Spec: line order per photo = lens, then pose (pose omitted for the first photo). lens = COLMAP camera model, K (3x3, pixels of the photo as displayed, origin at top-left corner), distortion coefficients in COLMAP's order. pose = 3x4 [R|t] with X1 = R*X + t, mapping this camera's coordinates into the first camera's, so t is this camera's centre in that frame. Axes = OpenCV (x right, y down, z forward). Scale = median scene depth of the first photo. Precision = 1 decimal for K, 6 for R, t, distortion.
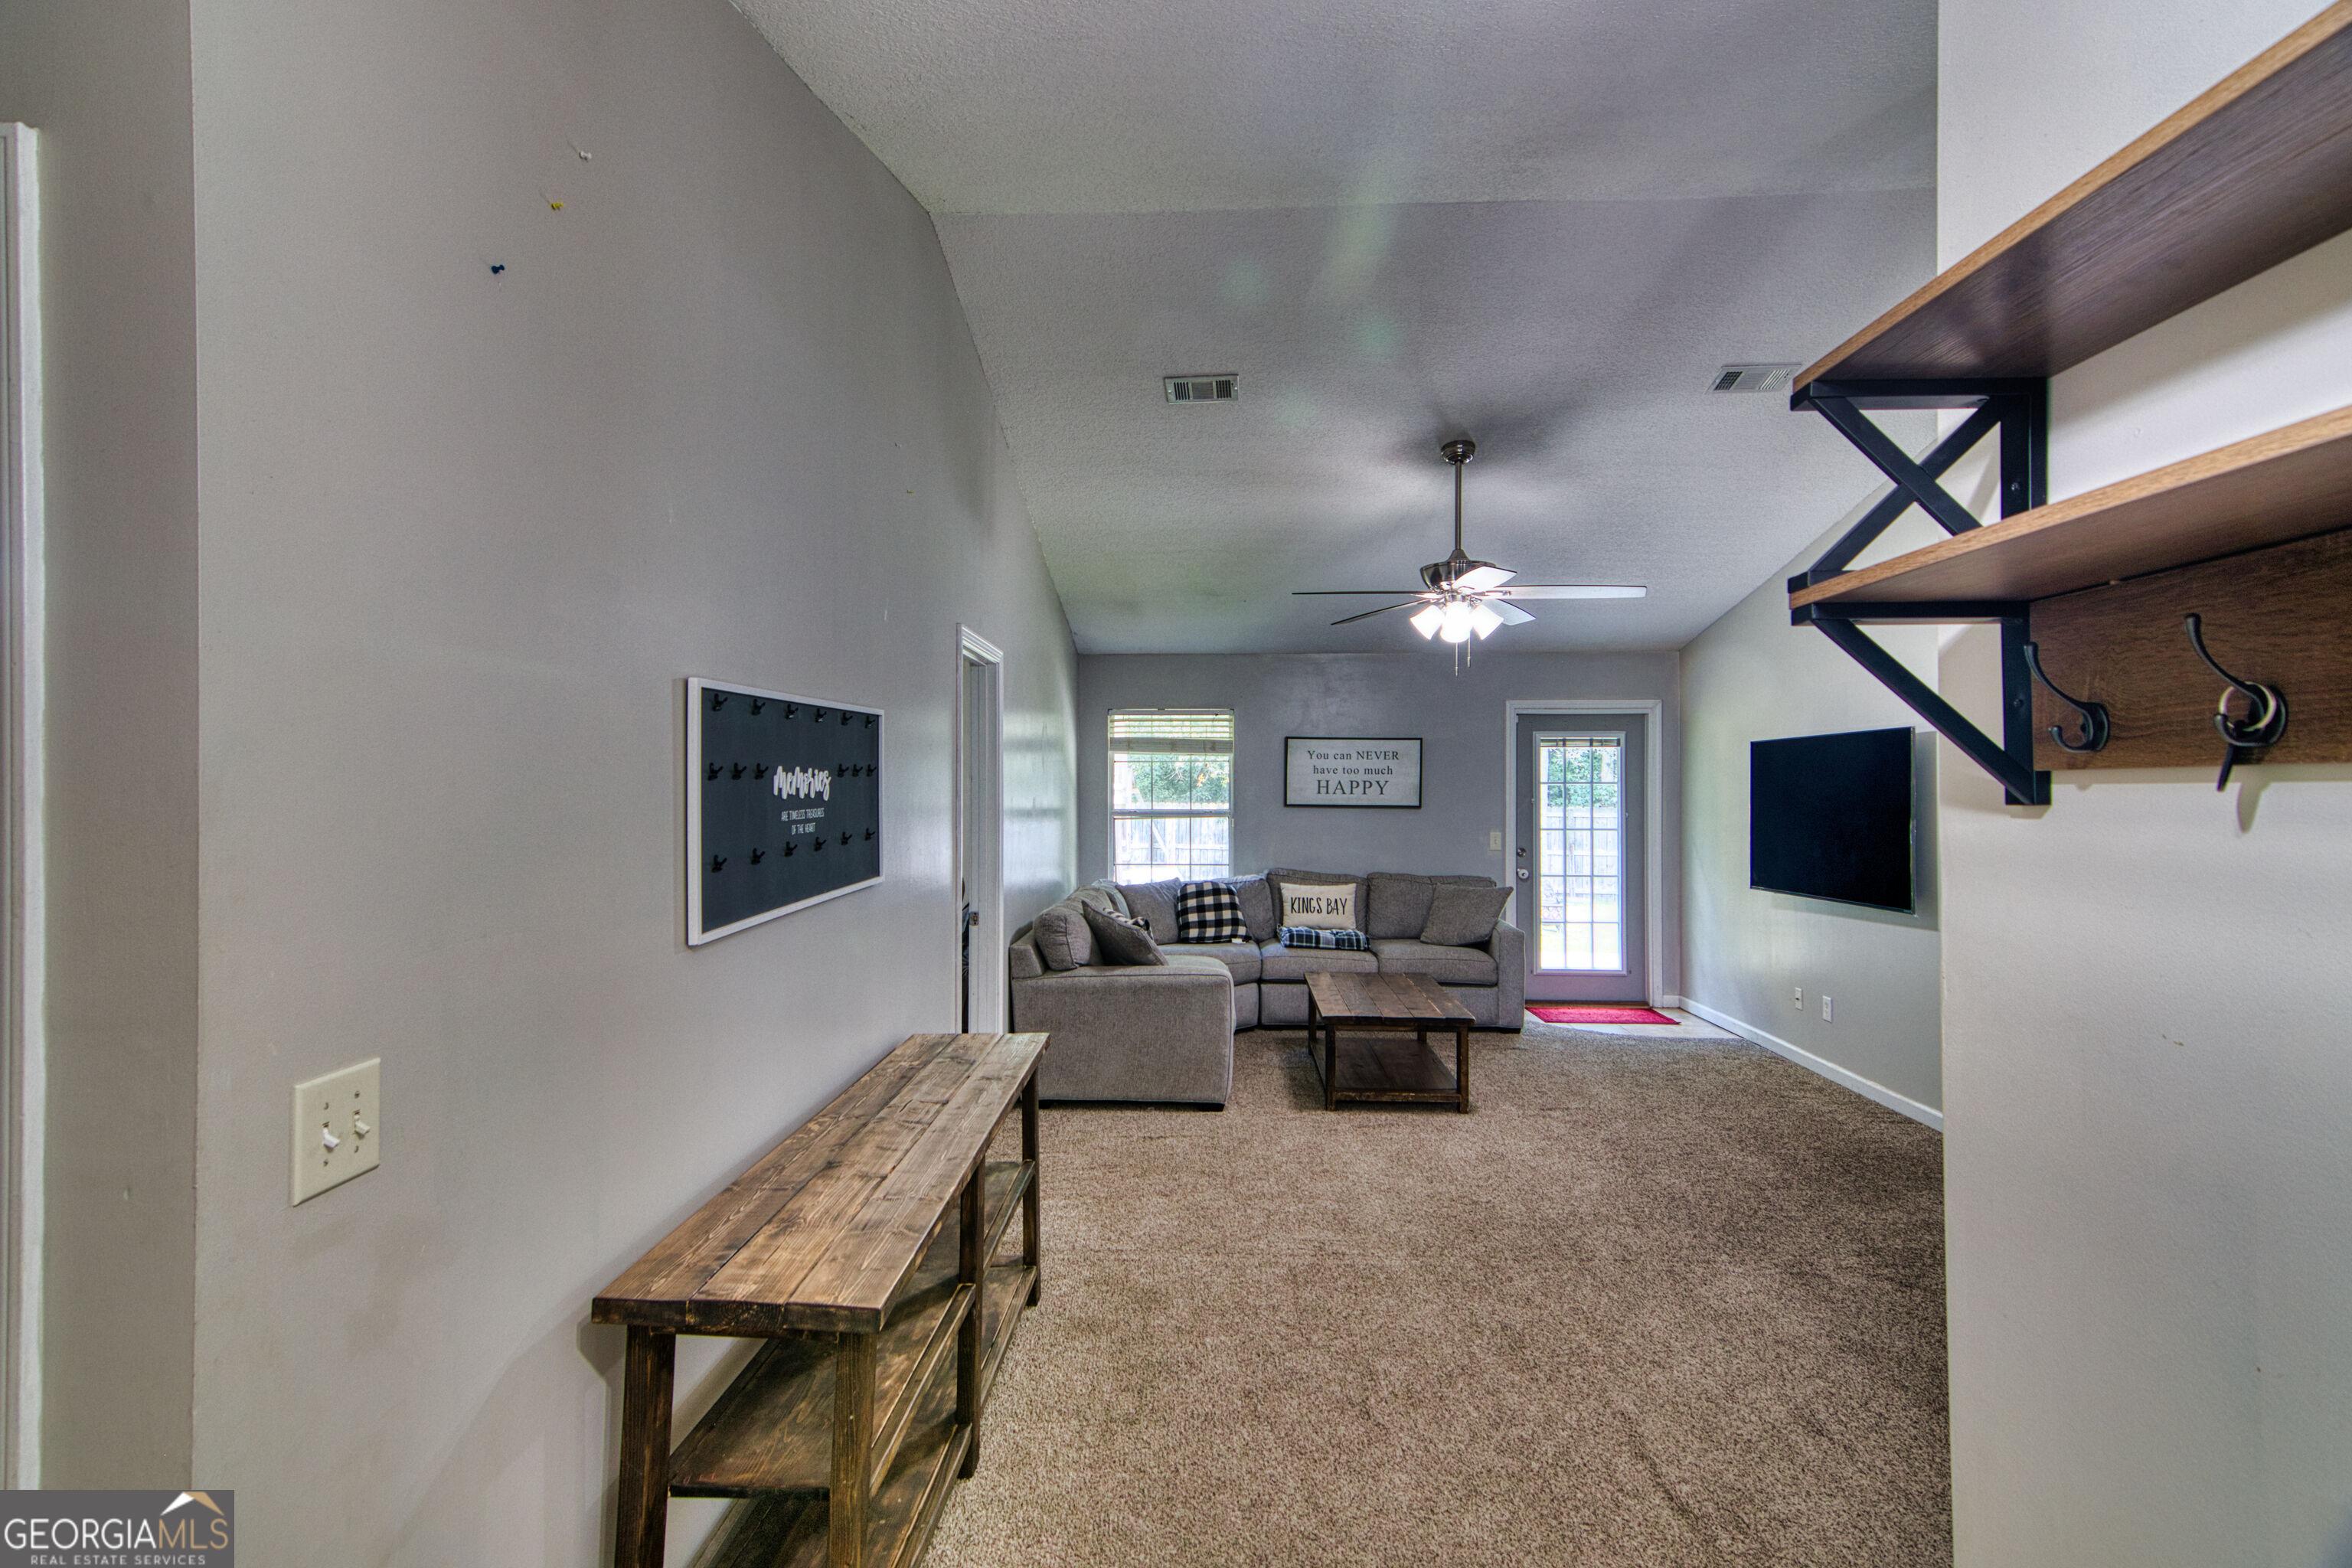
lens RADIAL K [[1191.5, 0, 1162.9], [0, 1191.5, 781.6], [0, 0, 1]] dist [0.039781, -0.014520]
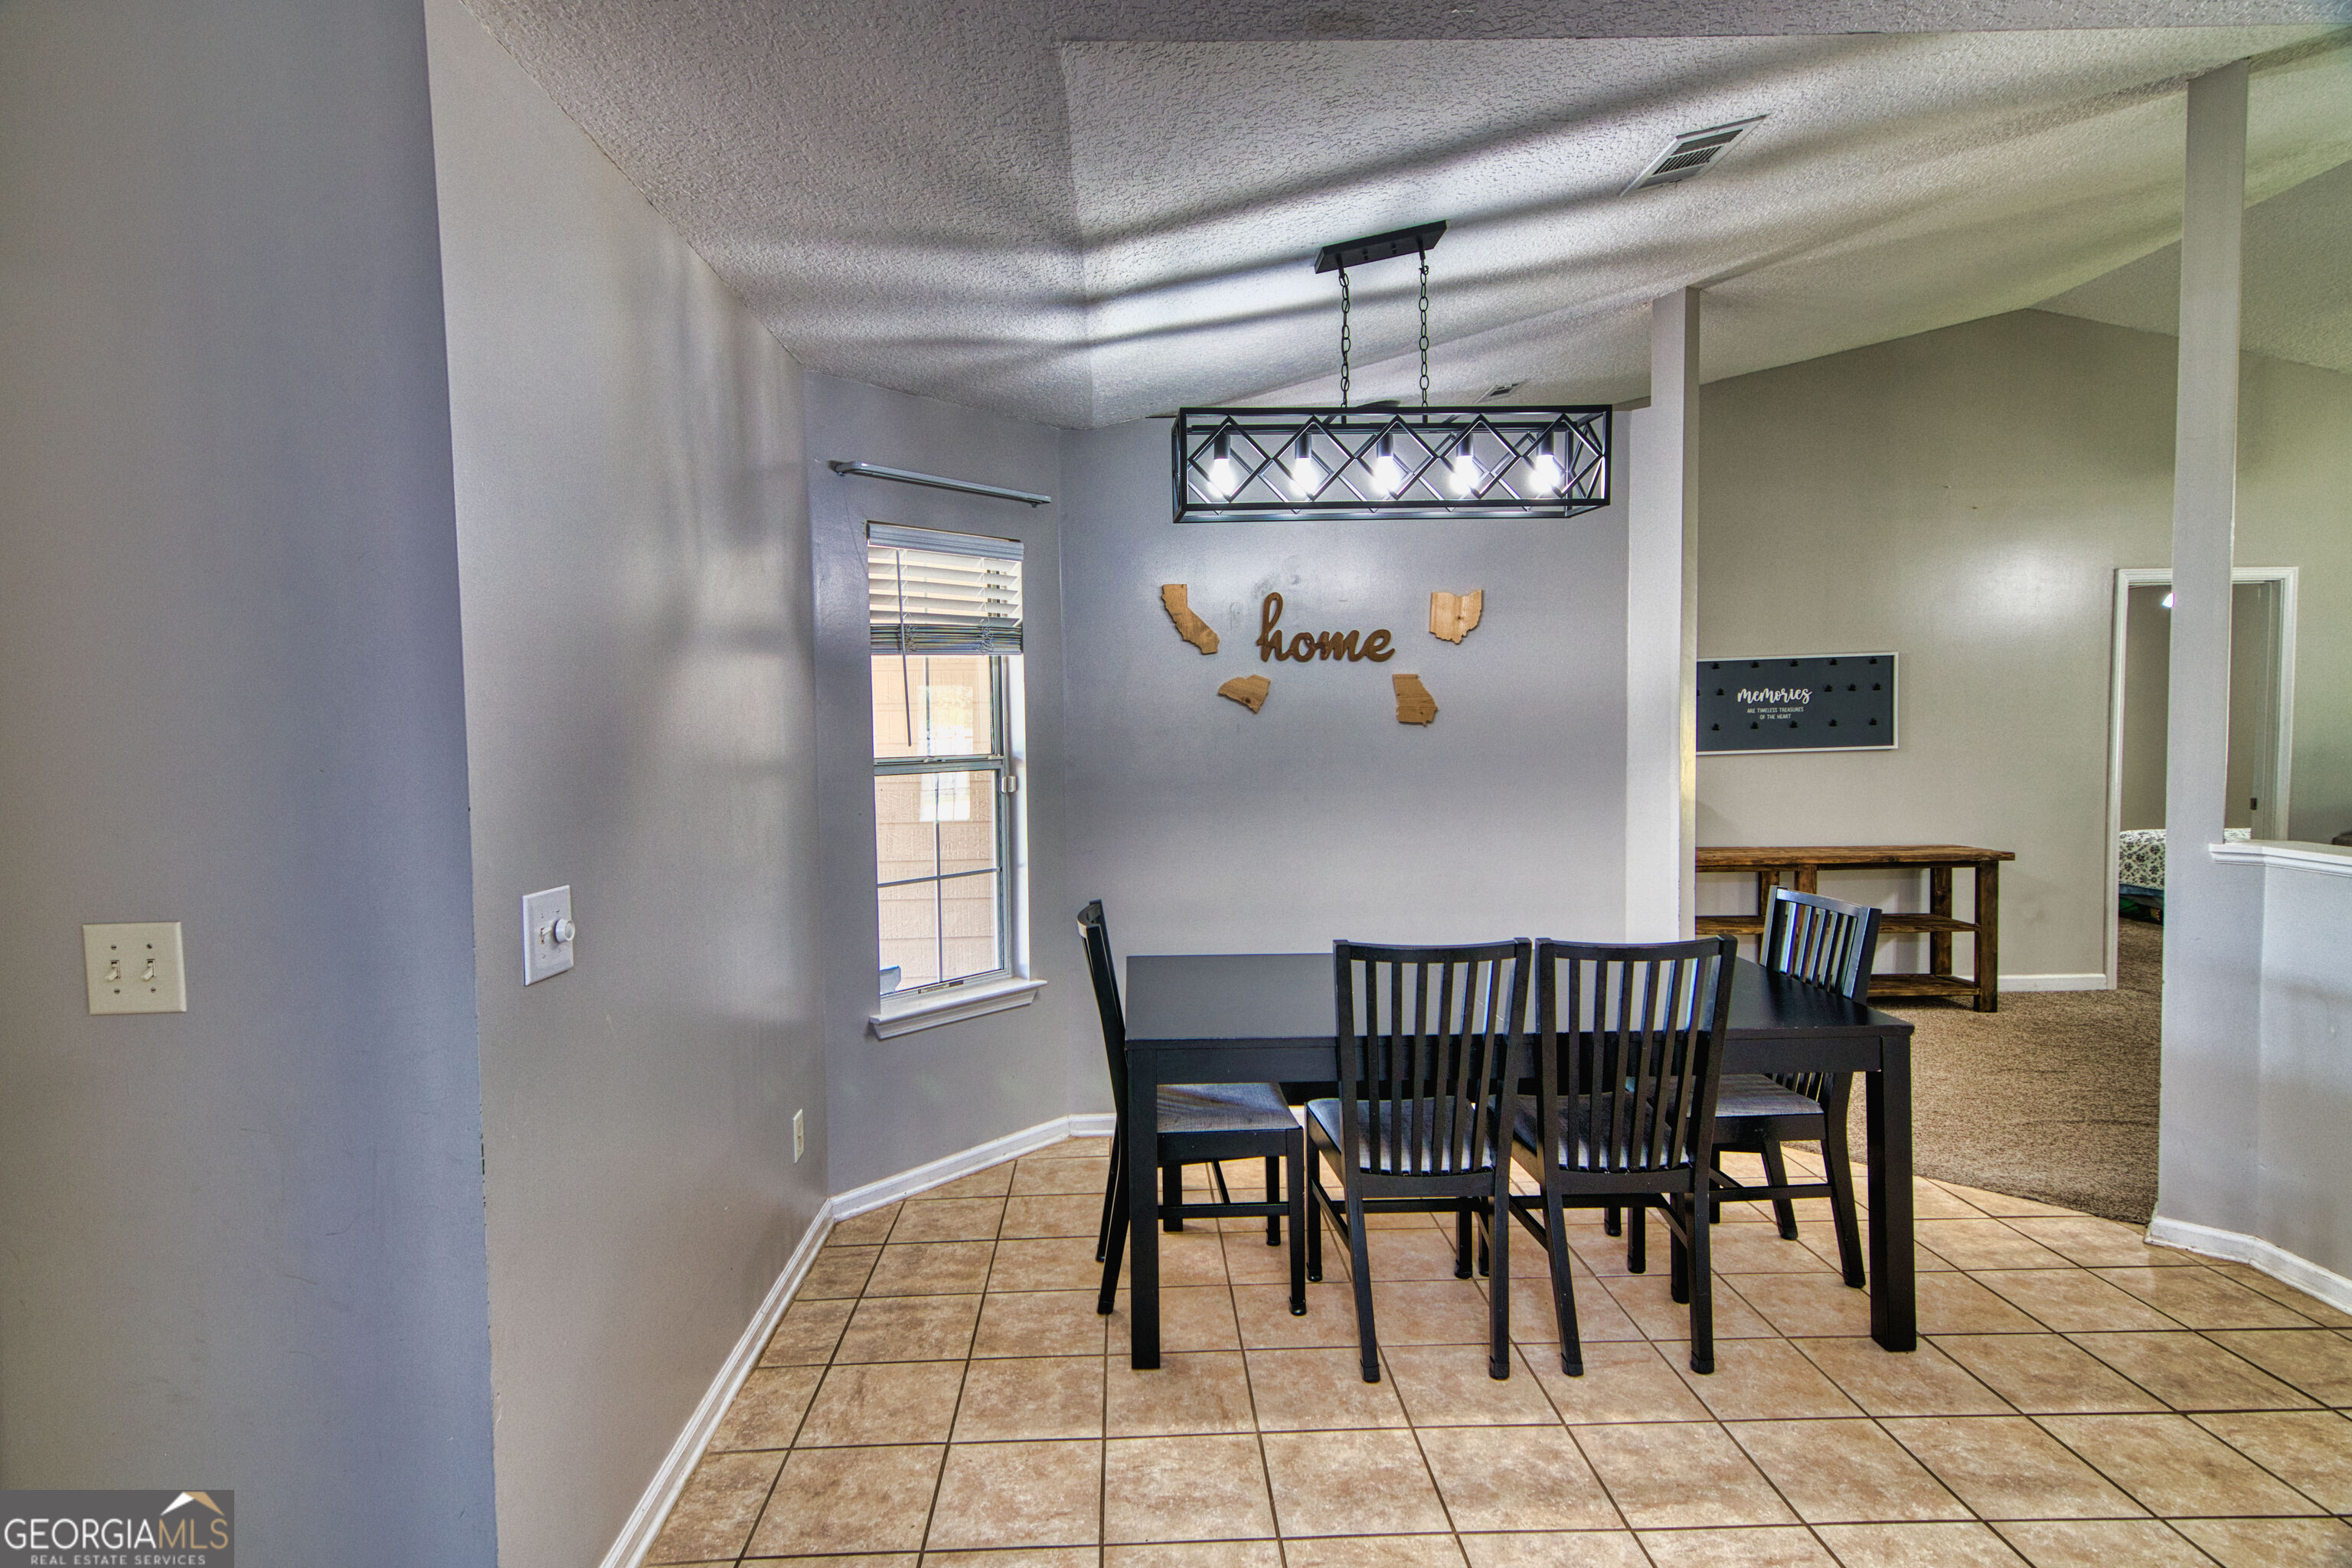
lens RADIAL K [[1191.5, 0, 1162.9], [0, 1191.5, 781.6], [0, 0, 1]] dist [0.039781, -0.014520]
pose [[0.074401, 0.049819, -0.995983, 0.668396], [0.017822, 0.998525, 0.051278, 0.009355], [0.997069, -0.021566, 0.073403, -0.102000]]
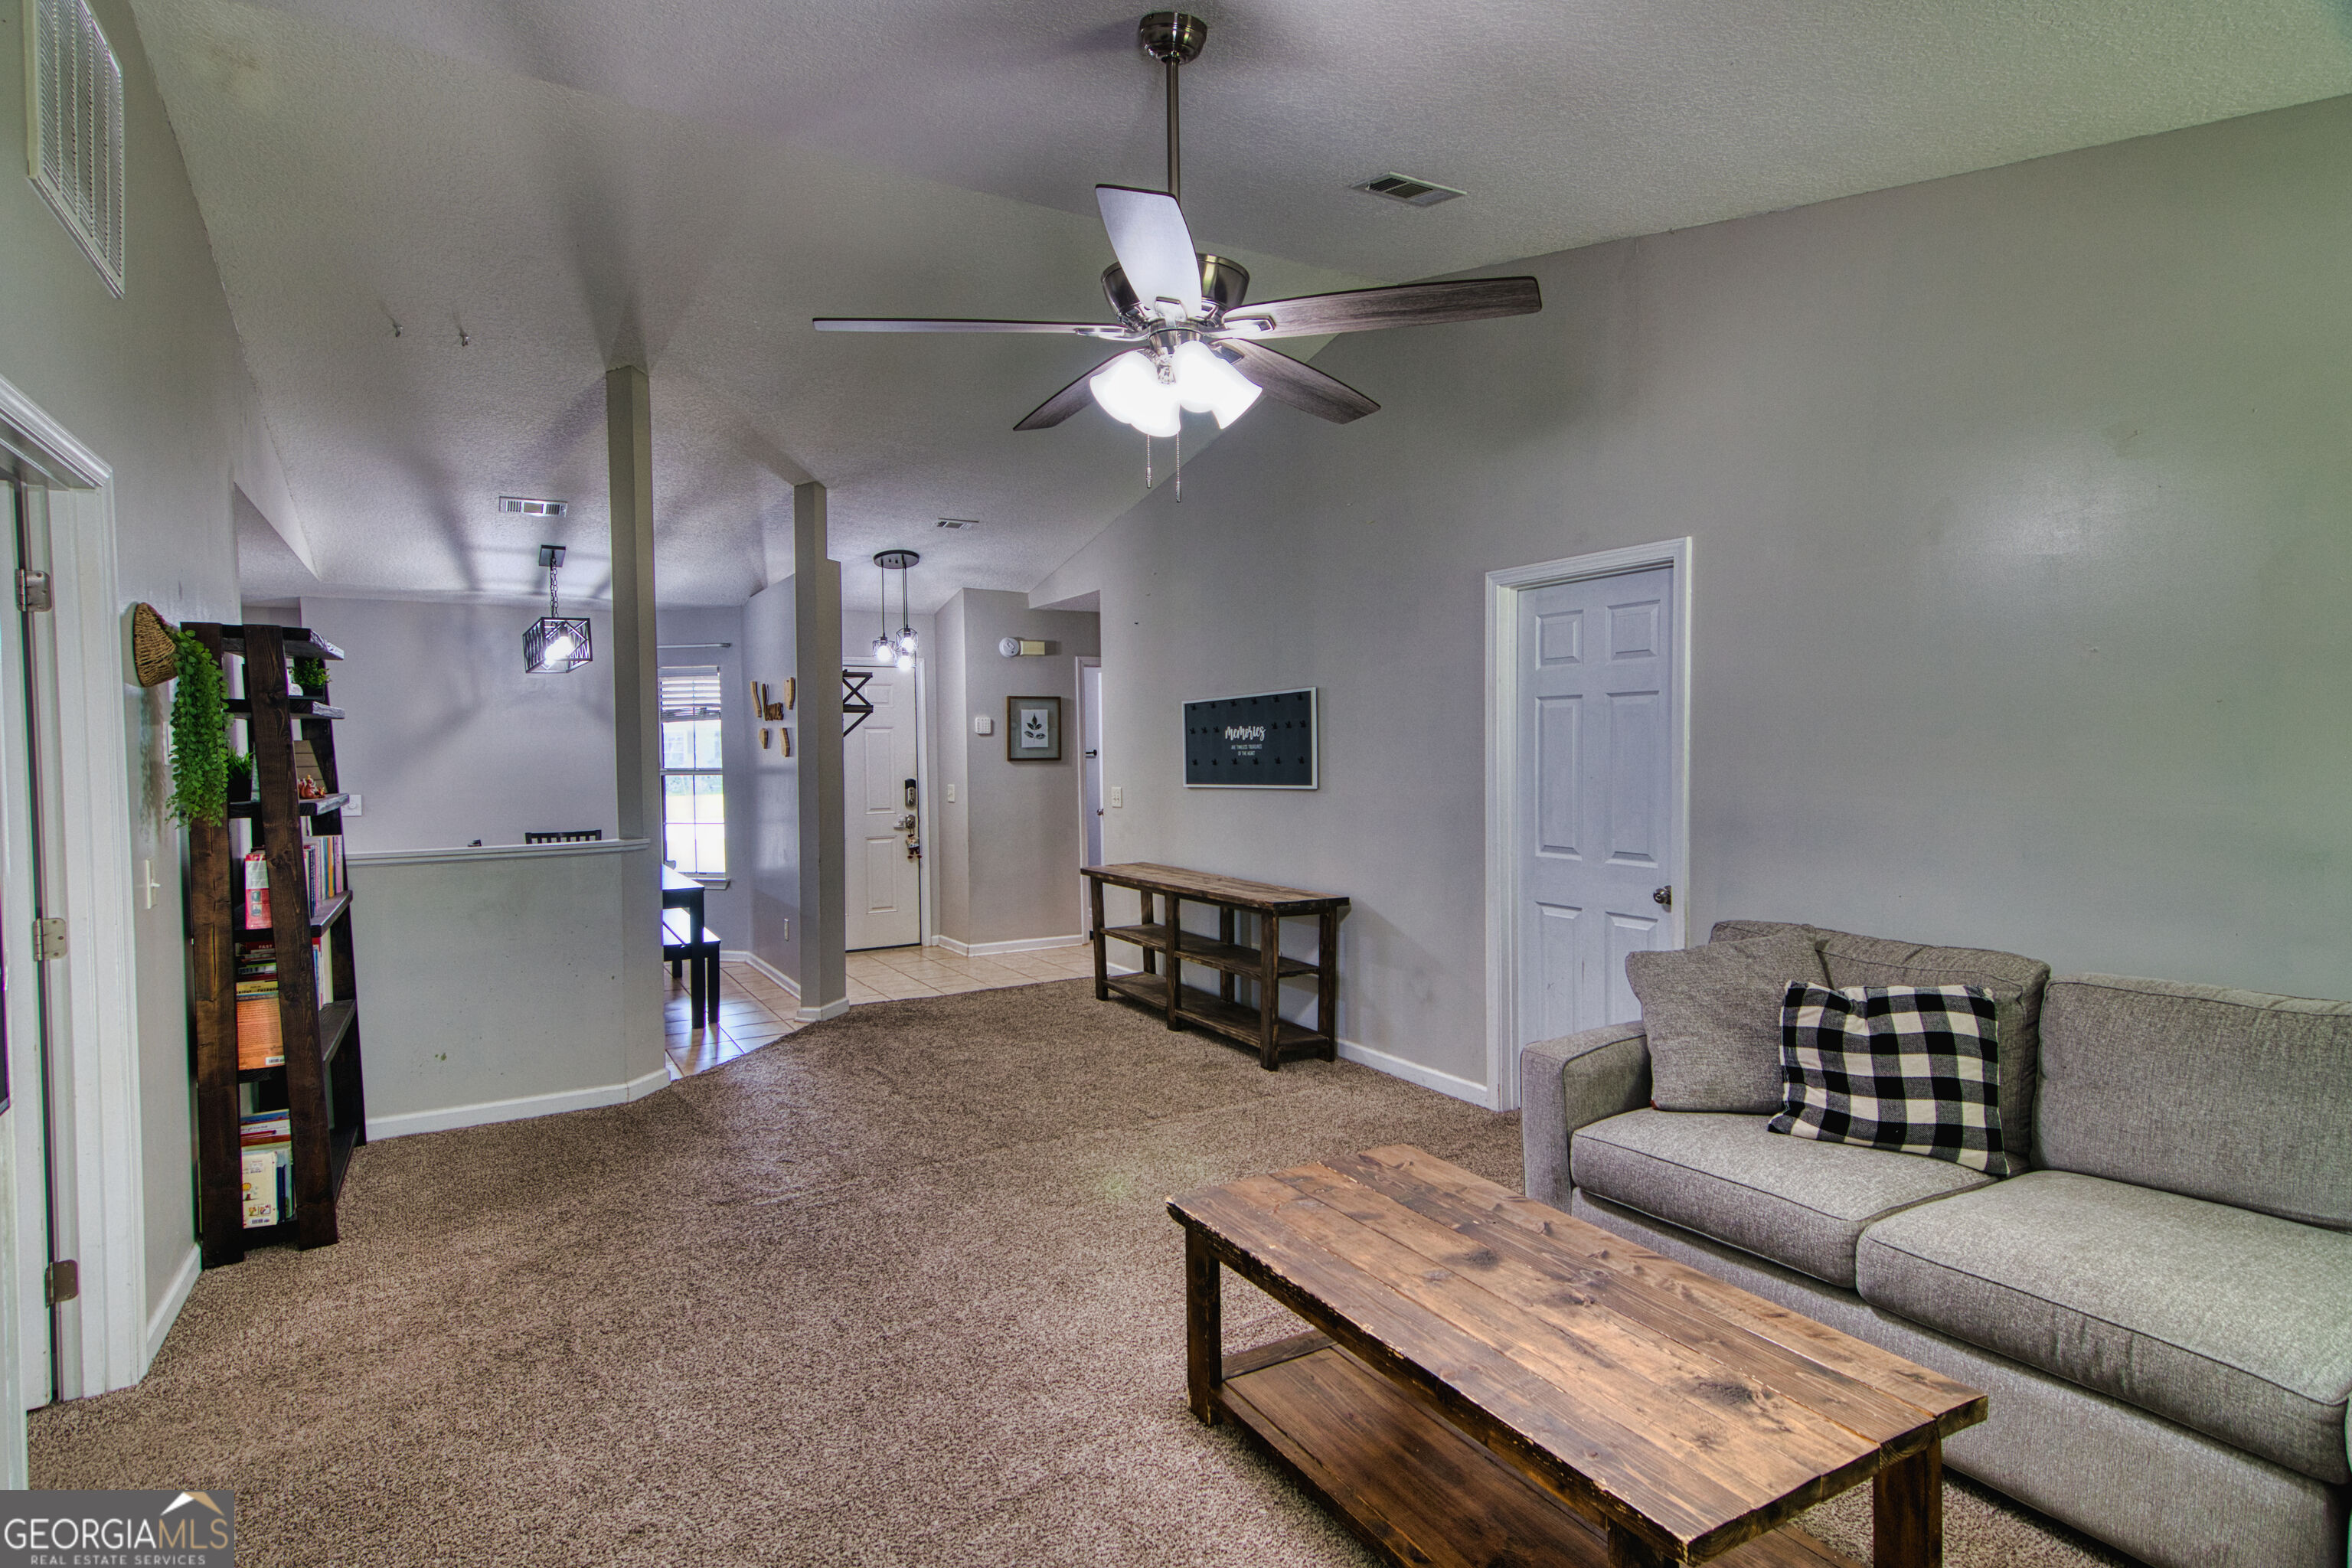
lens RADIAL K [[1202.6, 0, 1166.9], [0, 1202.6, 781.1], [0, 0, 1]] dist [0.042463, -0.030347]
pose [[-0.842806, 0.024064, -0.537679, 0.385527], [0.012218, 0.999598, 0.025585, 0.011837], [0.538078, 0.014994, -0.842761, 1.045878]]
